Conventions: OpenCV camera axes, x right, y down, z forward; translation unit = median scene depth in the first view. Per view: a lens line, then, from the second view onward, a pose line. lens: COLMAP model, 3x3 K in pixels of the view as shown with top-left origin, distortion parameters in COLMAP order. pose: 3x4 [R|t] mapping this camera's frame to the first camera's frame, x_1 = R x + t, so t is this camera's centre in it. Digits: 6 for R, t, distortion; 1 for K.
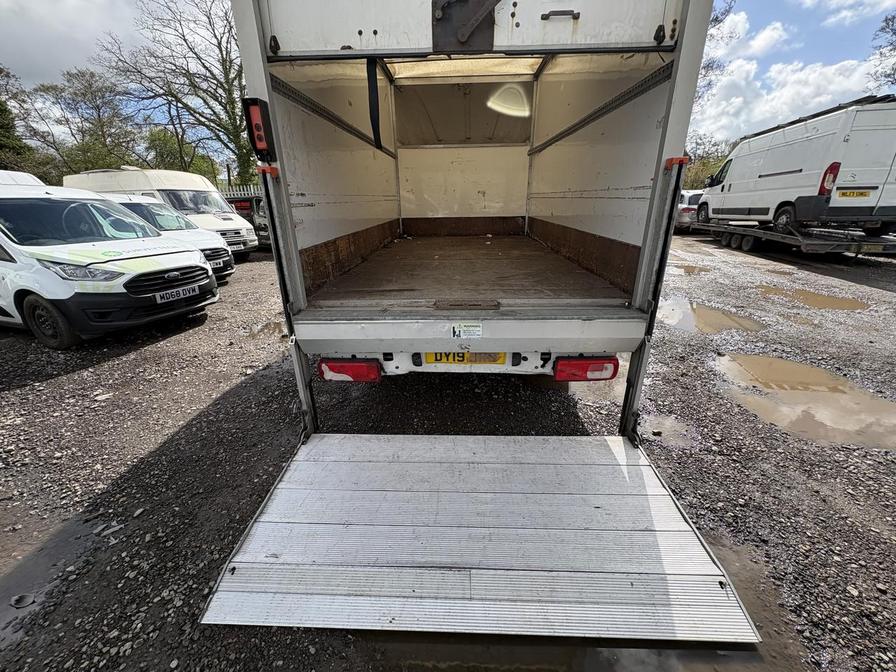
lens RADIAL K [[358.3, 0, 449.6], [0, 358.3, 335.5], [0, 0, 1]] dist [0.001672, -0.000318]
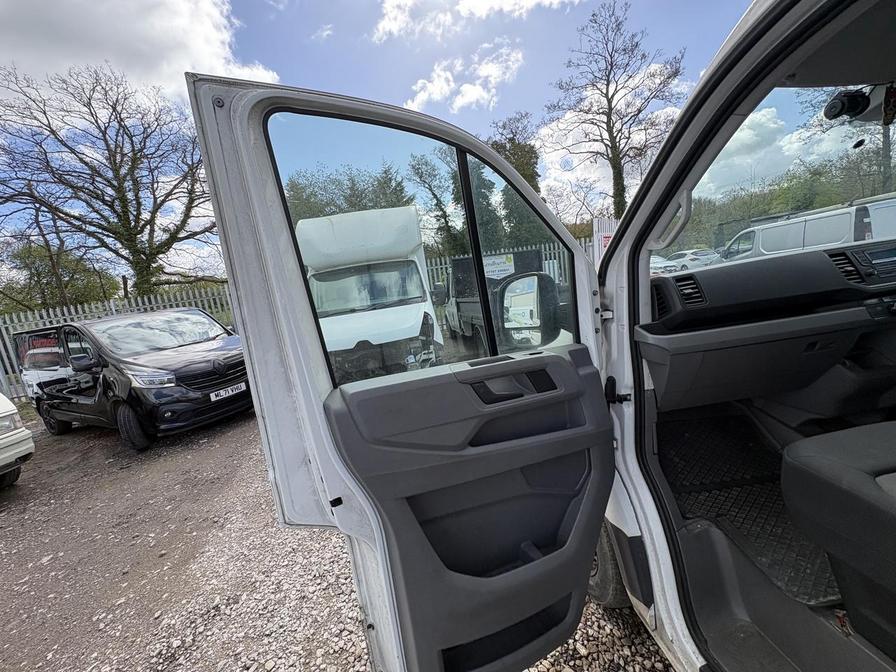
lens RADIAL K [[358.3, 0, 447.1], [0, 358.3, 335.9], [0, 0, 1]] dist [0.001672, -0.000318]
pose [[0.981694, -0.133976, 0.135376, -0.302223], [0.159772, 0.966177, -0.202420, -0.493052], [-0.103678, 0.220344, 0.969897, 1.229200]]
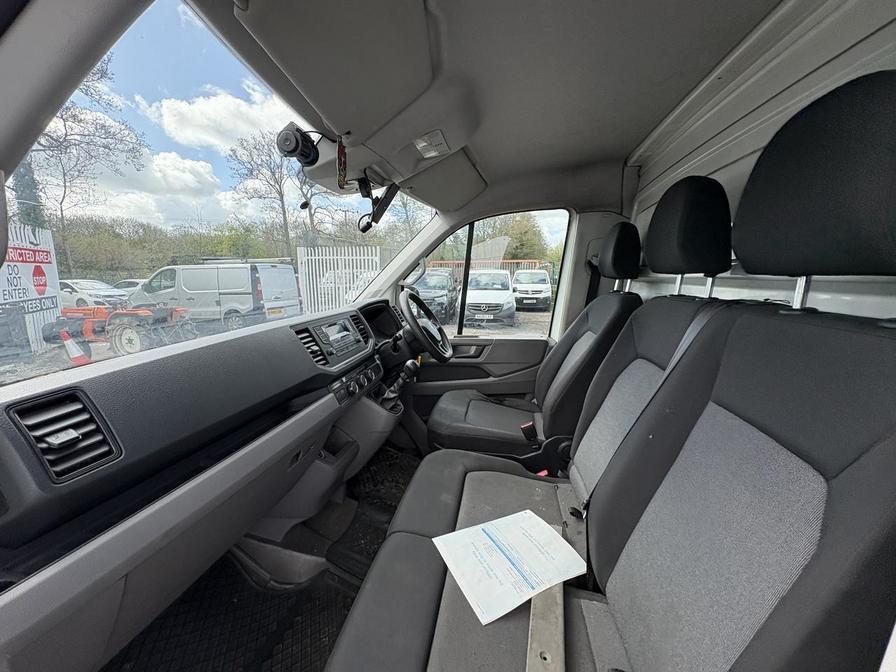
lens RADIAL K [[358.3, 0, 448.8], [0, 358.3, 336.5], [0, 0, 1]] dist [0.001672, -0.000318]
pose [[0.130442, -0.148614, 0.980254, -0.178562], [0.343522, 0.934233, 0.095924, -0.545126], [-0.930042, 0.324227, 0.172915, 1.323014]]
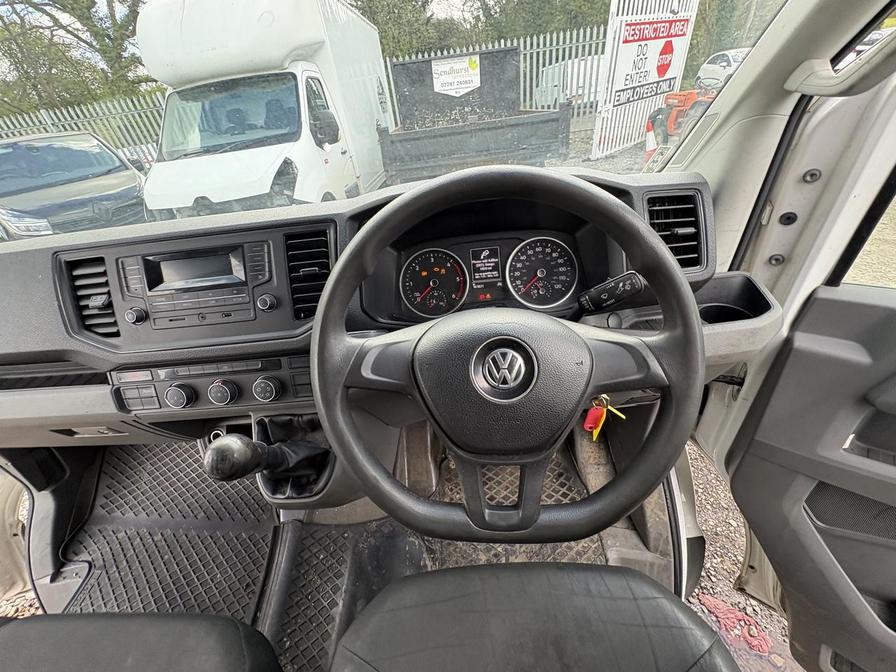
lens RADIAL K [[358.3, 0, 448.9], [0, 358.3, 337.9], [0, 0, 1]] dist [0.001672, -0.000318]
pose [[0.995058, -0.091327, -0.038977, 0.148257], [0.098236, 0.962625, 0.252393, -0.551107], [0.014470, -0.254974, 0.966840, 1.327759]]
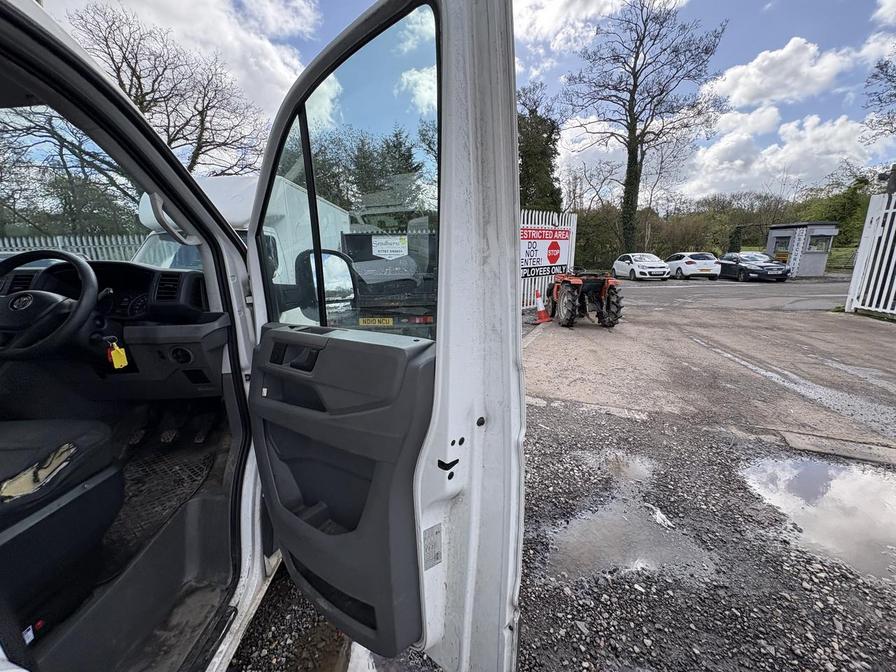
lens RADIAL K [[358.3, 0, 449.3], [0, 358.3, 335.6], [0, 0, 1]] dist [0.001672, -0.000318]
pose [[0.999011, -0.009863, 0.043351, 0.410138], [0.015664, 0.990642, -0.135586, -0.473395], [-0.041608, 0.136131, 0.989817, 1.166698]]
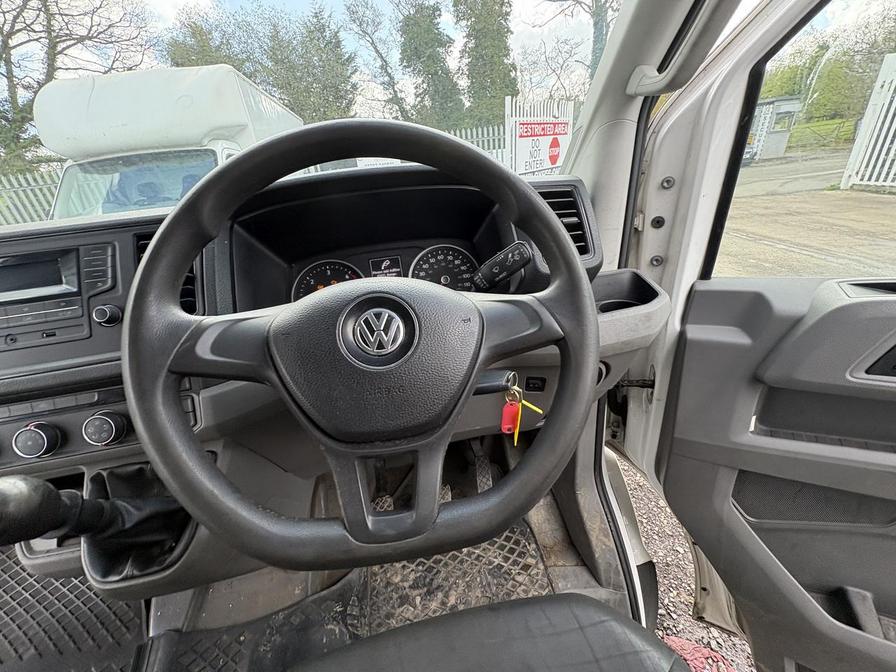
lens RADIAL K [[358.3, 0, 449.4], [0, 358.3, 336.9], [0, 0, 1]] dist [0.001672, -0.000318]
pose [[0.975383, -0.160944, 0.150751, 0.157936], [0.148223, 0.984647, 0.092198, -0.529202], [-0.163275, -0.067584, 0.984263, 1.334462]]
